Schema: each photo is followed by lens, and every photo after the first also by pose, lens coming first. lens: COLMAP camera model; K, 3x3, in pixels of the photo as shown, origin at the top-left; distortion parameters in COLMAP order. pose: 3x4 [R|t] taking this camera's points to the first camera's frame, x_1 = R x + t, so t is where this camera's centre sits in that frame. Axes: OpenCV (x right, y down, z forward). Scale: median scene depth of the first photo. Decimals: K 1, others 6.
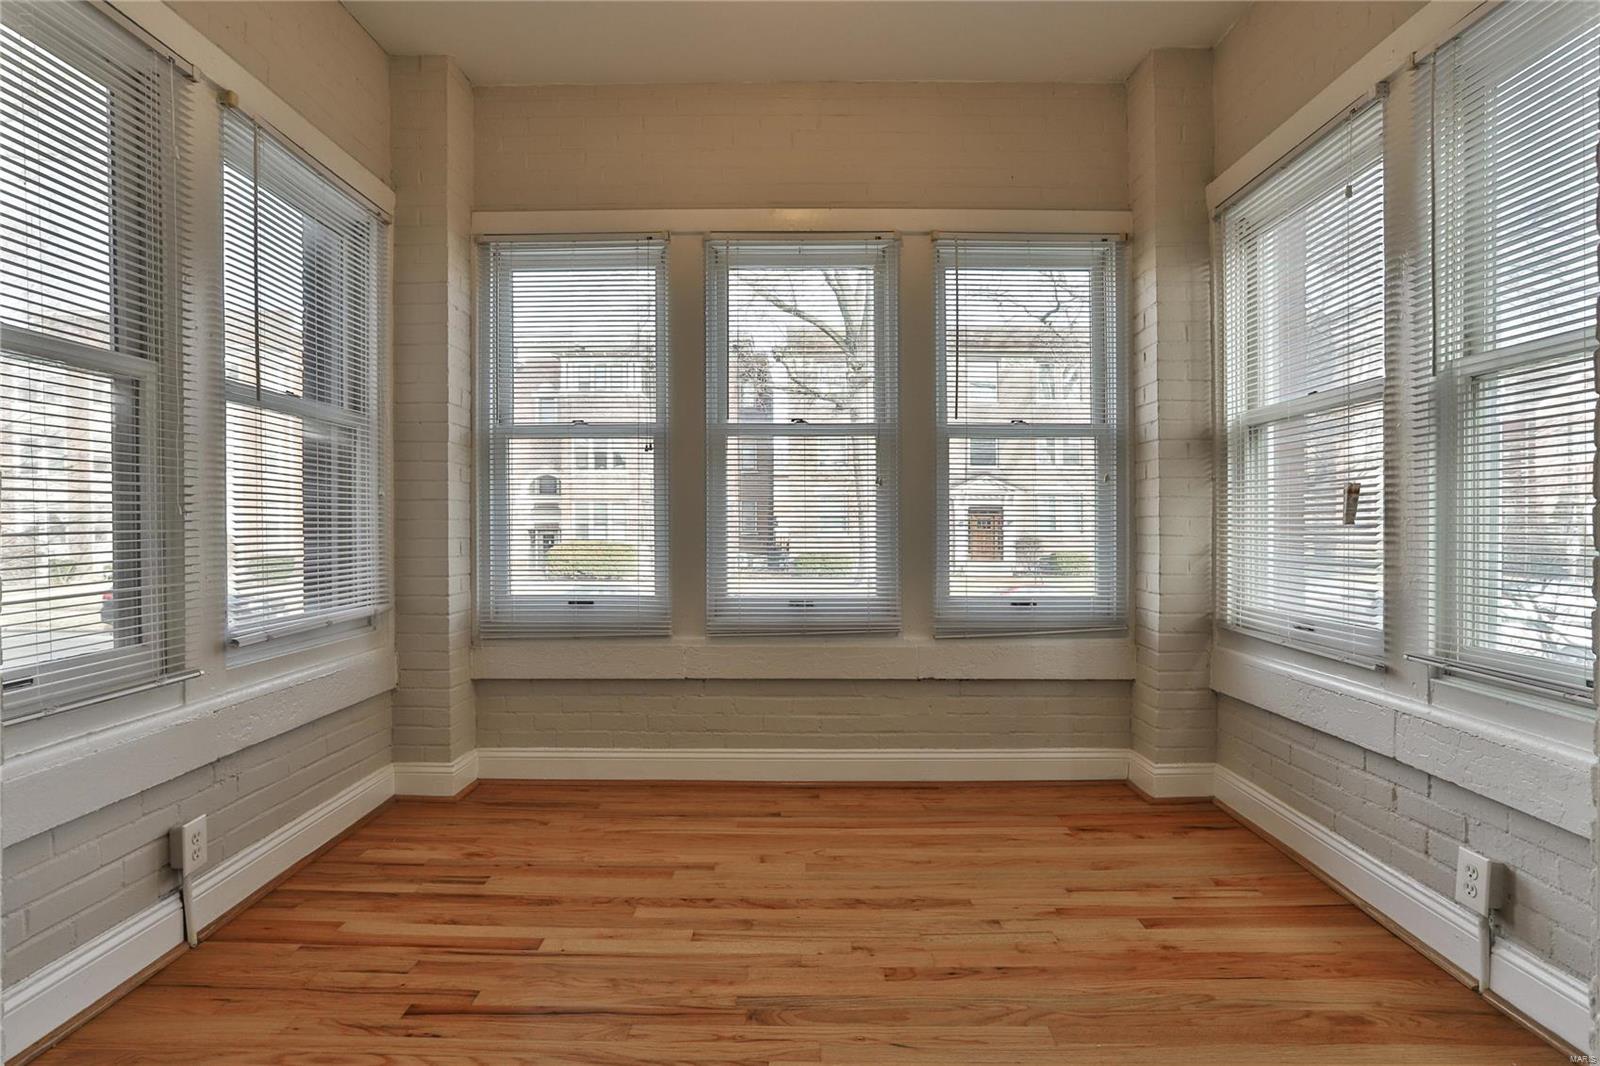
lens RADIAL K [[867.6, 0, 808.2], [0, 867.6, 533.8], [0, 0, 1]] dist [-0.045120, 0.021946]
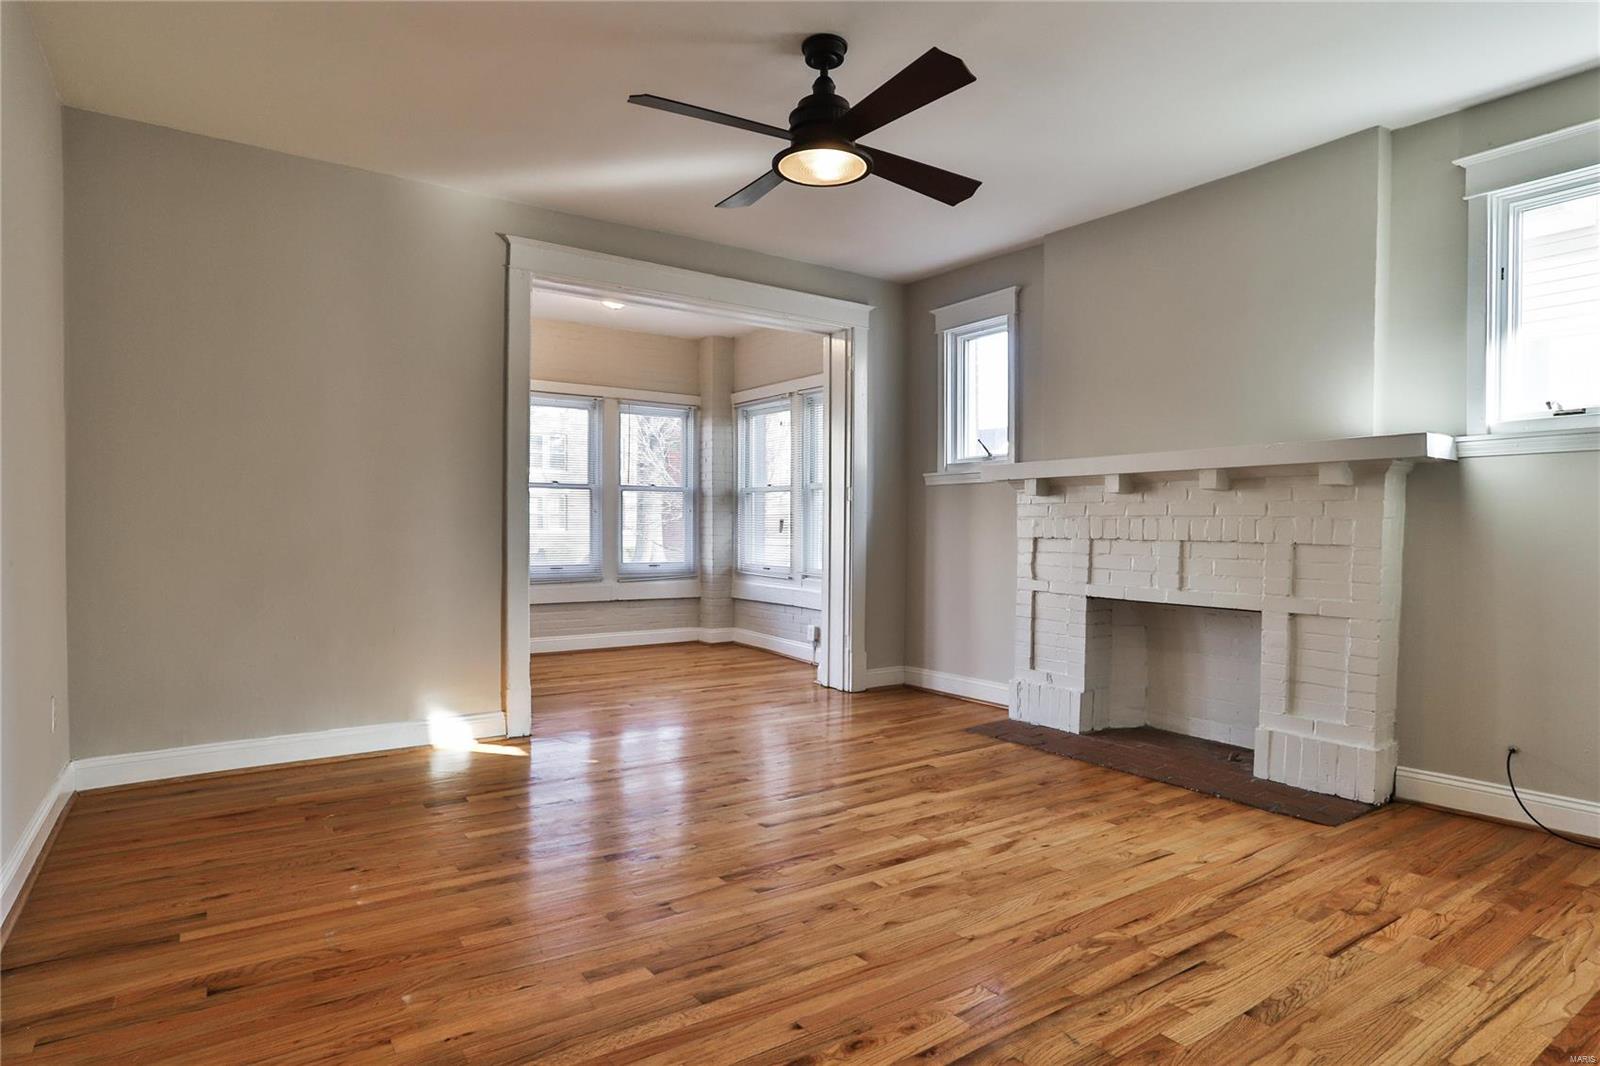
lens RADIAL K [[867.6, 0, 789.5], [0, 867.6, 525.4], [0, 0, 1]] dist [-0.045120, 0.021946]
pose [[0.836150, 0.000393, 0.548501, -0.775797], [-0.000501, 1.000000, 0.000048, -0.026037], [-0.548501, -0.000315, 0.836150, -1.201362]]
